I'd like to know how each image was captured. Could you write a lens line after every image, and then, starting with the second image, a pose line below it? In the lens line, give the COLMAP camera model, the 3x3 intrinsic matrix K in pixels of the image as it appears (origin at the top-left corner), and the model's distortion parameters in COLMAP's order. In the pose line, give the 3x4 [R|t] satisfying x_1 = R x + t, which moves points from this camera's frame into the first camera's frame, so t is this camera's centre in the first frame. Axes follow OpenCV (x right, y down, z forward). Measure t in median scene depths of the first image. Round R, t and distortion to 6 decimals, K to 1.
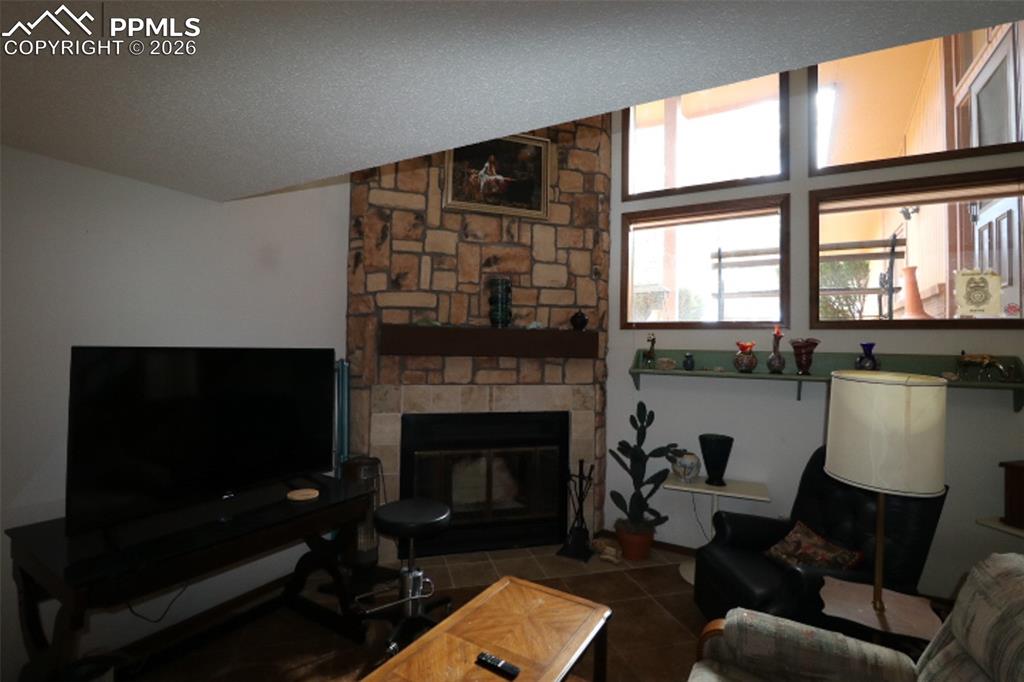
lens RADIAL K [[475.3, 0, 507.8], [0, 475.3, 337.5], [0, 0, 1]] dist [-0.014035, -0.003811]
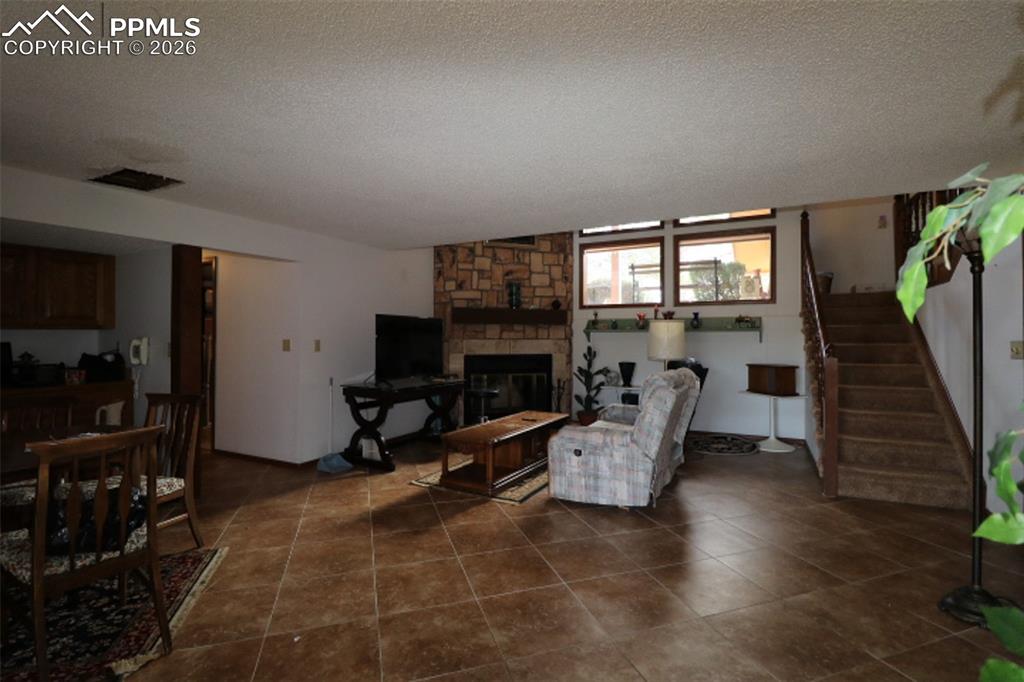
lens RADIAL K [[475.3, 0, 516.3], [0, 475.3, 333.9], [0, 0, 1]] dist [-0.014035, -0.003811]
pose [[0.998451, -0.019991, 0.051922, -0.110372], [0.019204, 0.999694, 0.015613, 0.050688], [-0.052218, -0.014591, 0.998529, -0.889737]]
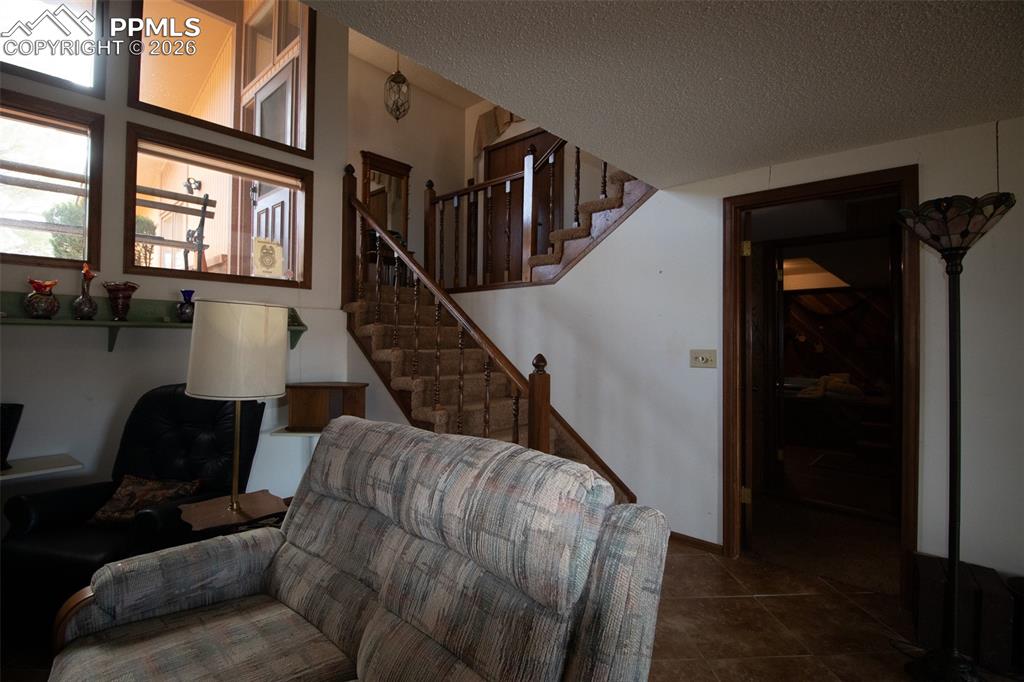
lens RADIAL K [[475.3, 0, 510.4], [0, 475.3, 336.9], [0, 0, 1]] dist [-0.014035, -0.003811]
pose [[0.230665, -0.012937, 0.972947, -0.073549], [-0.033835, 0.999200, 0.021307, 0.058792], [-0.972445, -0.037834, 0.230042, 0.055761]]
